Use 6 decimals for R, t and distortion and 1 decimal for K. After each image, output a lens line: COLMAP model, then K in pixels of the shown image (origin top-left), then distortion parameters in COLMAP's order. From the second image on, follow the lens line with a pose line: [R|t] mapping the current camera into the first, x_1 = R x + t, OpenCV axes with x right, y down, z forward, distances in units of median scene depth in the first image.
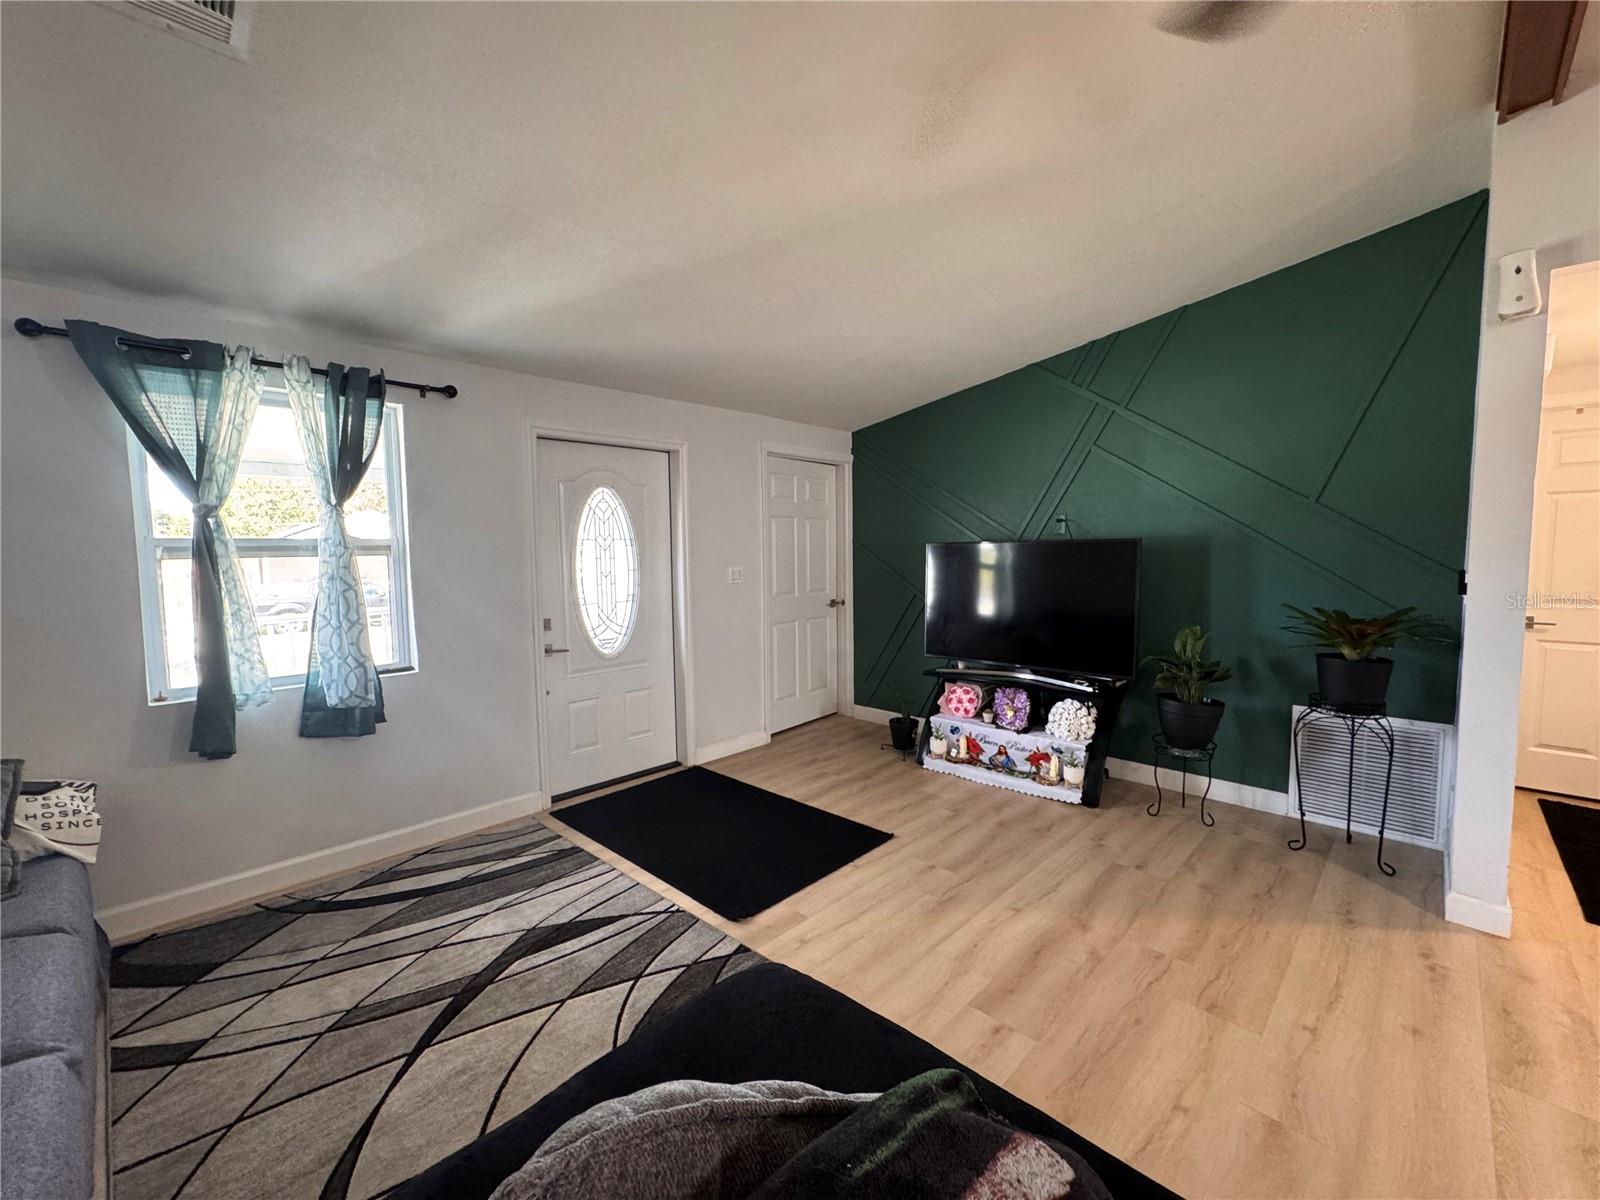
lens RADIAL K [[643.2, 0, 801.1], [0, 643.2, 594.0], [0, 0, 1]] dist [-0.002392, 0.000487]
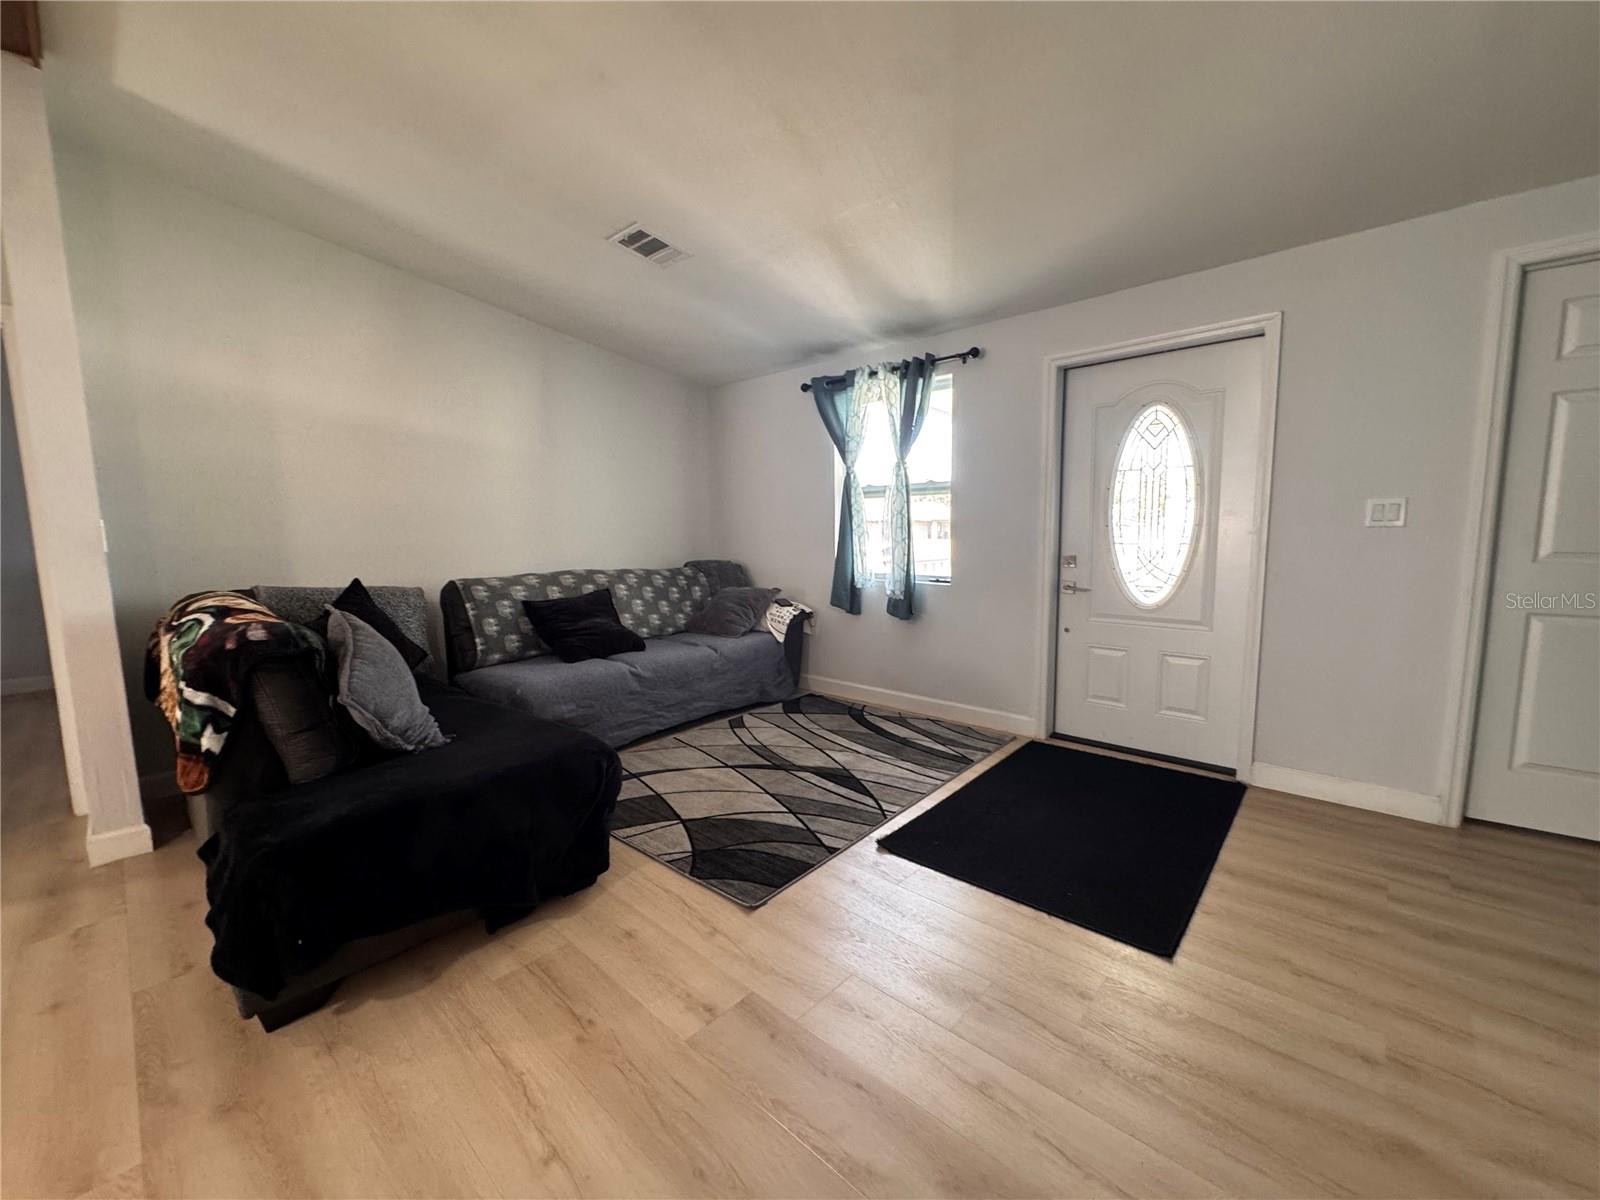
lens RADIAL K [[643.2, 0, 797.4], [0, 643.2, 600.1], [0, 0, 1]] dist [-0.002392, 0.000487]
pose [[0.036665, 0.128487, -0.991033, 0.764408], [-0.052096, 0.990597, 0.126503, 0.005284], [0.997969, 0.046990, 0.043014, 0.729370]]
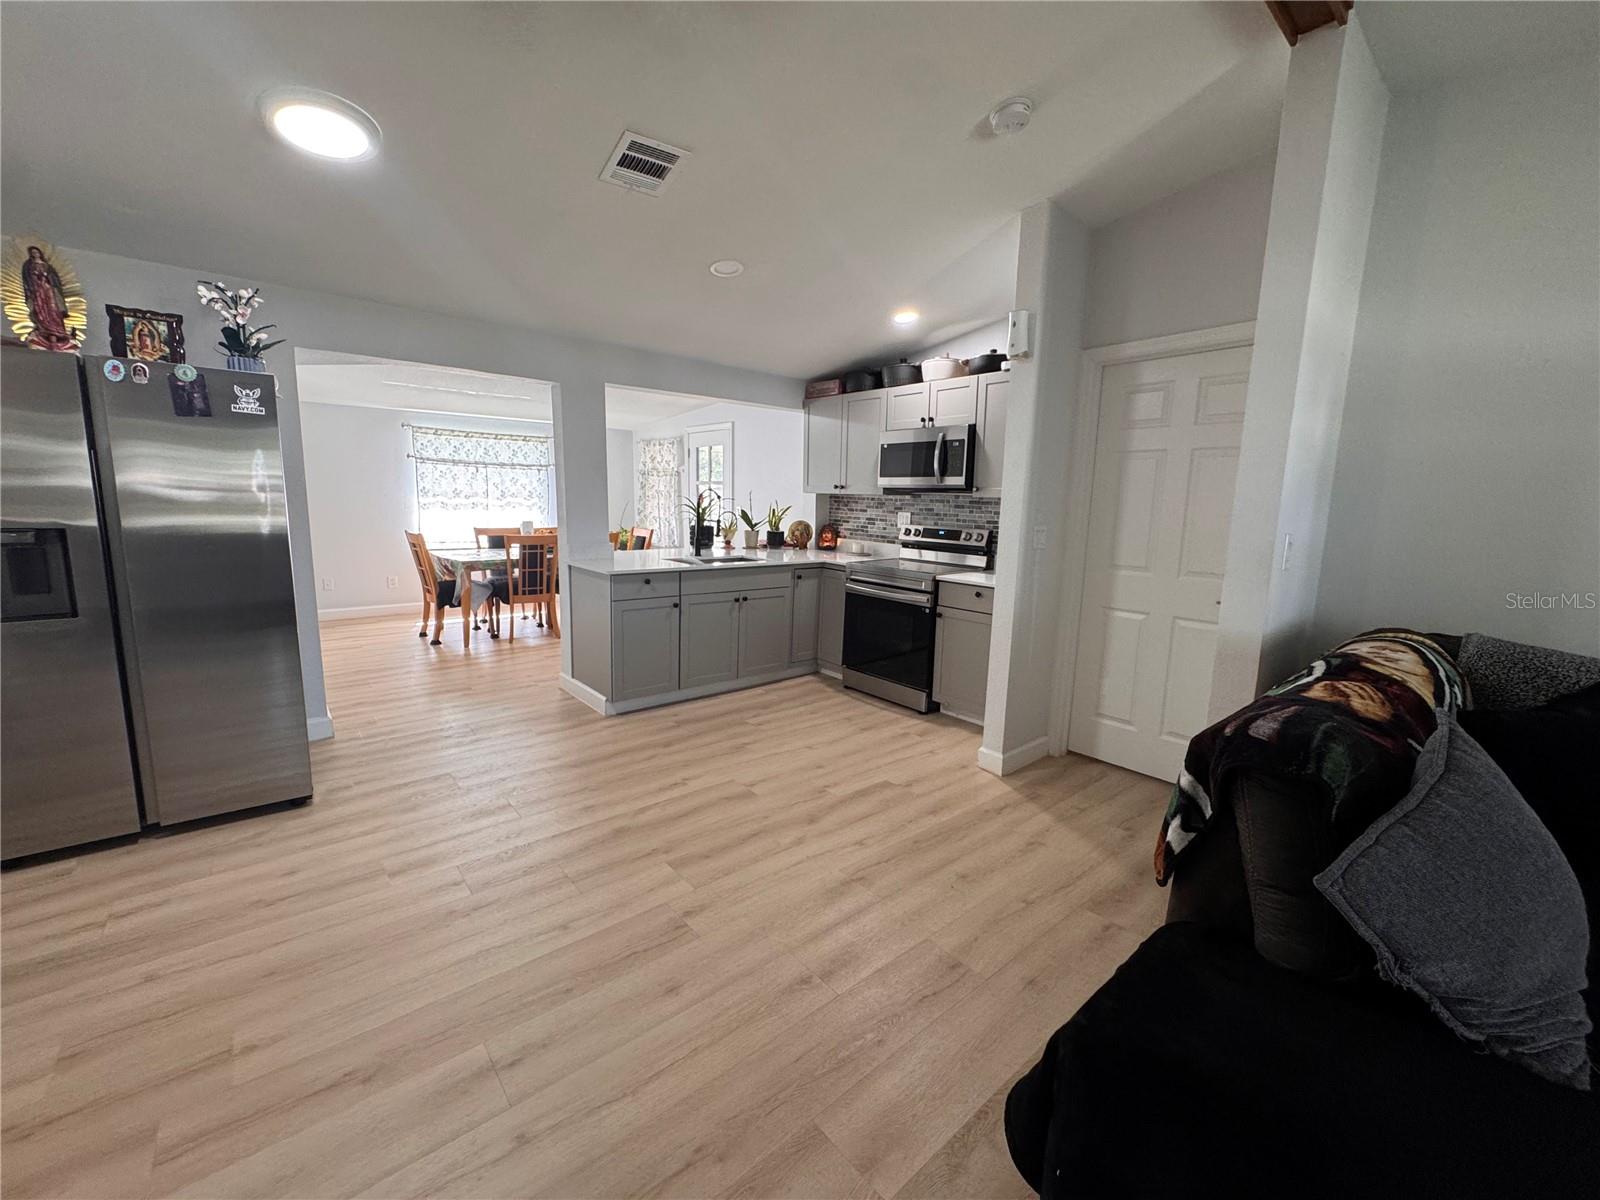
lens RADIAL K [[643.2, 0, 799.1], [0, 643.2, 598.2], [0, 0, 1]] dist [-0.002392, 0.000487]
pose [[-0.996435, -0.021581, 0.081555, 0.375718], [-0.003209, 0.975721, 0.218993, -0.041023], [-0.084301, 0.217951, -0.972312, 0.660528]]
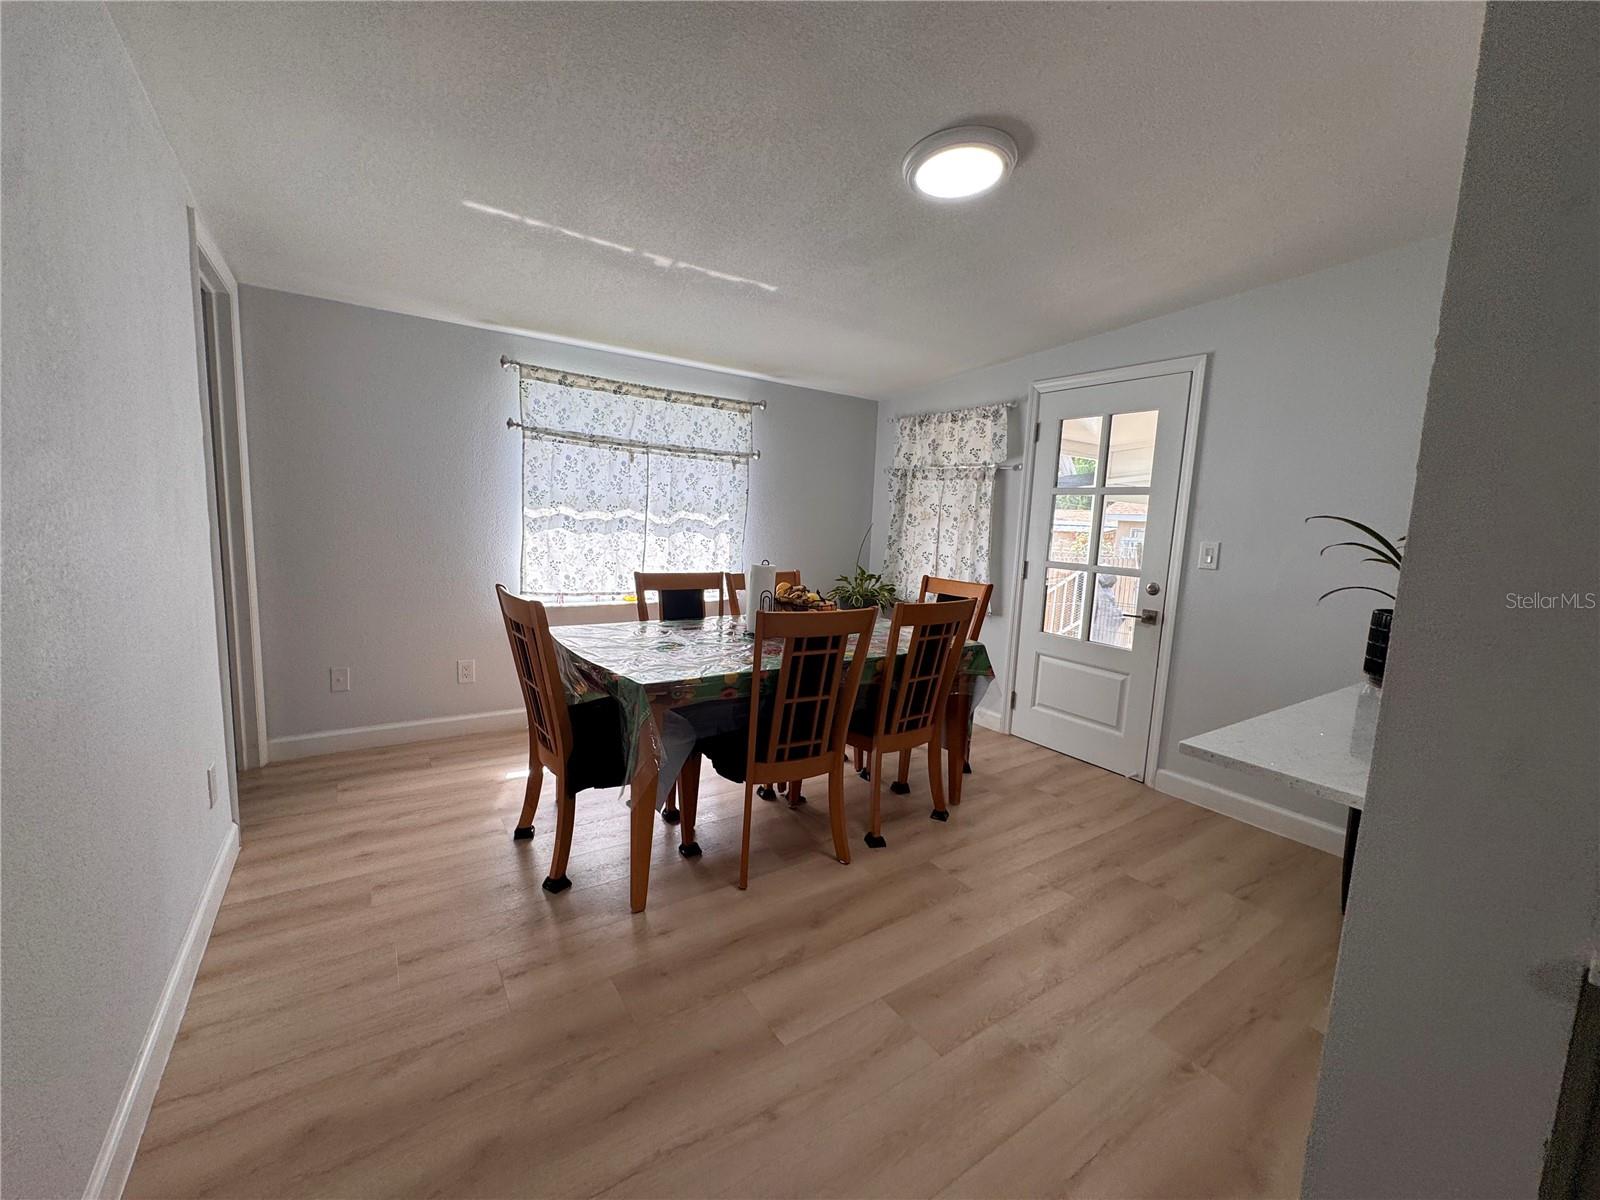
lens RADIAL K [[643.2, 0, 798.5], [0, 643.2, 592.6], [0, 0, 1]] dist [-0.002392, 0.000487]
pose [[-0.982308, -0.053820, 0.179371, 1.307451], [-0.021278, 0.983686, 0.178630, 0.059023], [-0.186059, 0.171653, -0.967428, -0.595545]]
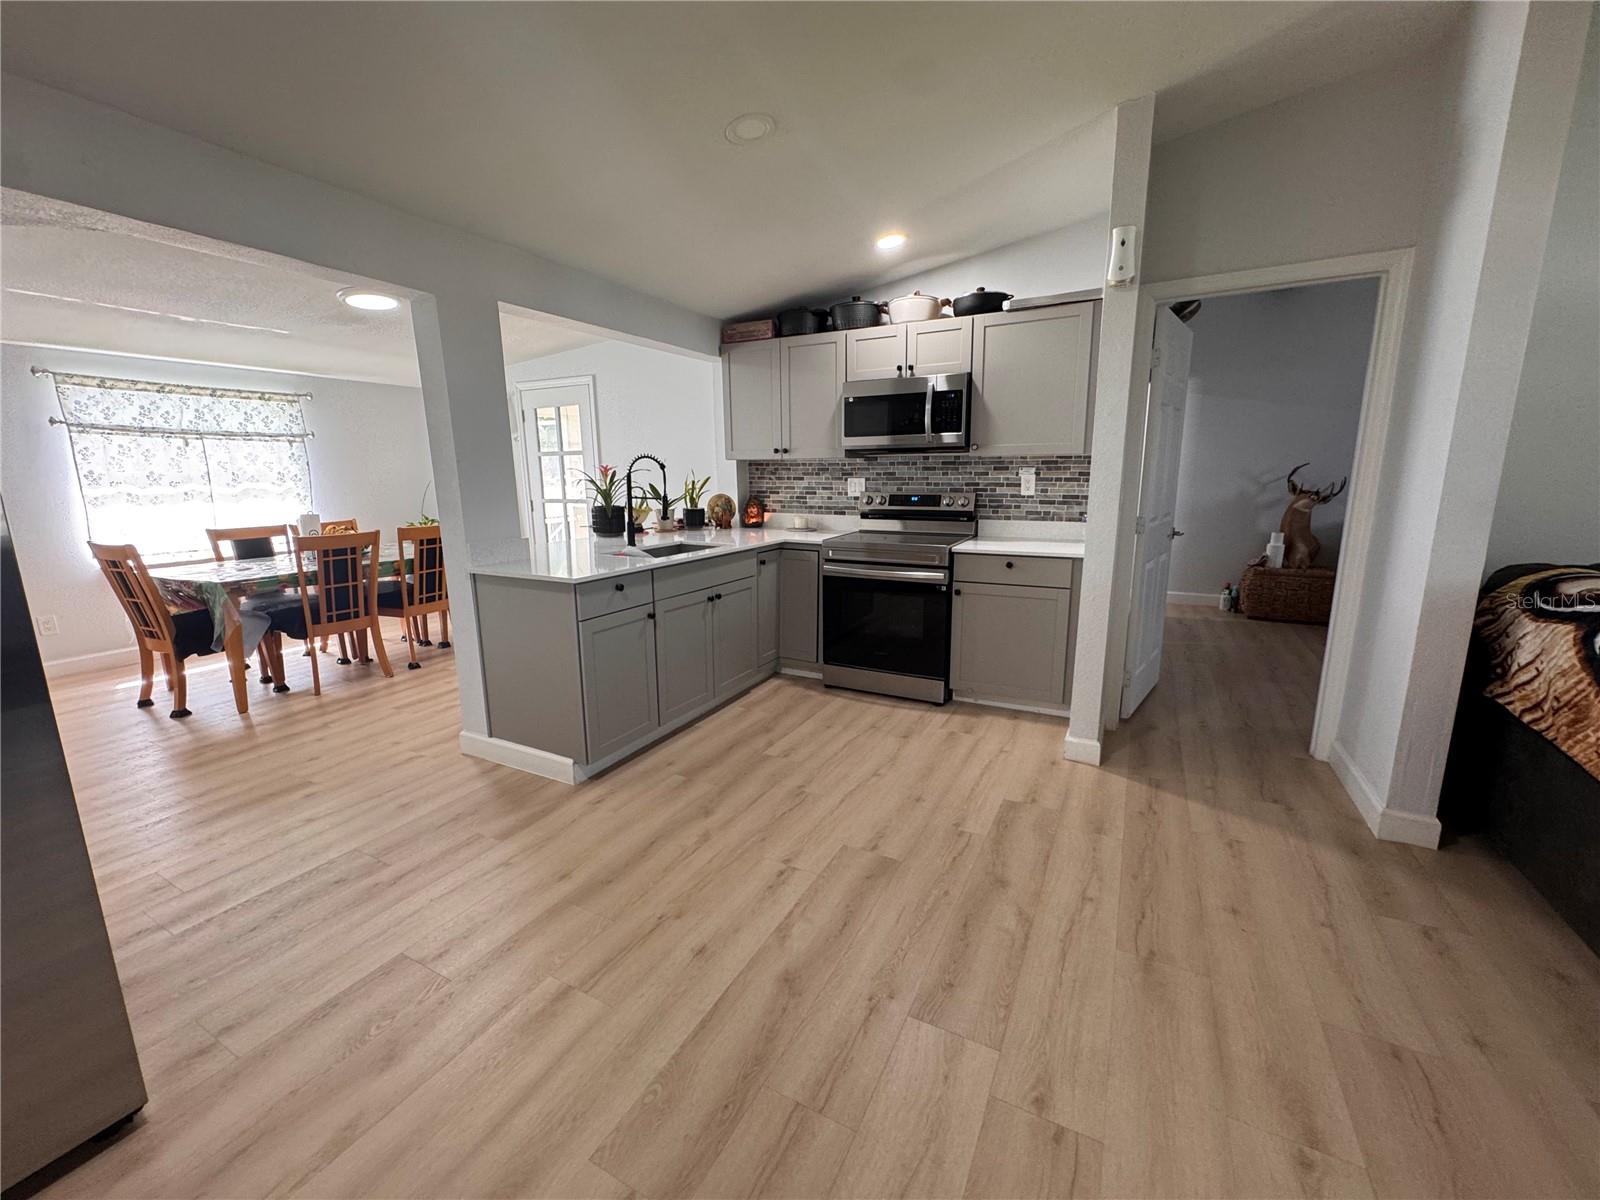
lens RADIAL K [[643.2, 0, 796.7], [0, 643.2, 596.7], [0, 0, 1]] dist [-0.002392, 0.000487]
pose [[-0.955429, 0.081837, -0.283652, 0.860146], [0.006344, 0.966280, 0.257415, -0.006761], [0.295153, 0.244142, -0.923731, 0.302960]]
